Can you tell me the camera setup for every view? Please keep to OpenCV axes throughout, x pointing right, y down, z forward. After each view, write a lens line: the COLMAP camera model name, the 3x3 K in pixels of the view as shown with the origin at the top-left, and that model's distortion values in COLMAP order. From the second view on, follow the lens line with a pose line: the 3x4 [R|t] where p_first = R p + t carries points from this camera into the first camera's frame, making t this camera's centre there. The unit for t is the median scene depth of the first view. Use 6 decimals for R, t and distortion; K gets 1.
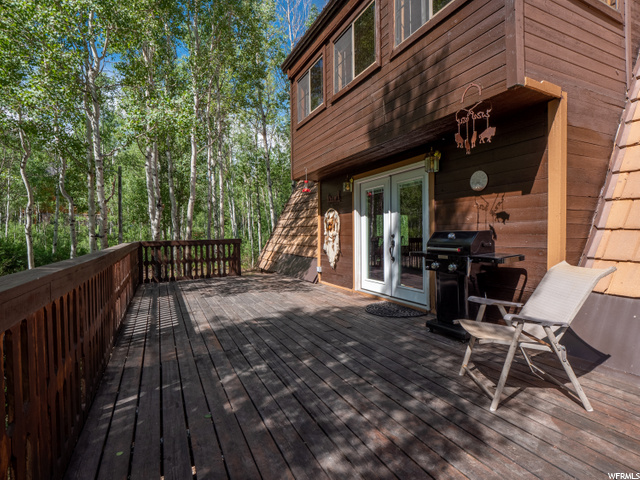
lens RADIAL K [[333.0, 0, 323.3], [0, 333.0, 239.9], [0, 0, 1]] dist [0.020932, 0.000855]
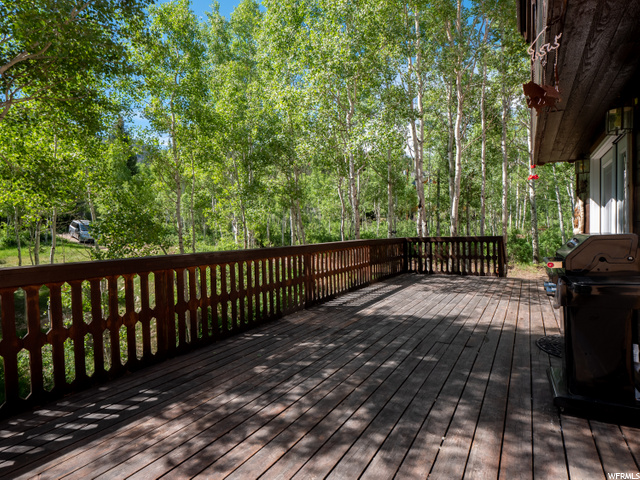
lens RADIAL K [[333.0, 0, 323.4], [0, 333.0, 240.7], [0, 0, 1]] dist [0.020932, 0.000855]
pose [[0.529022, 0.025930, -0.848212, 0.756358], [-0.006926, 0.999632, 0.026240, -0.032358], [0.848580, -0.008007, 0.529007, 0.306848]]
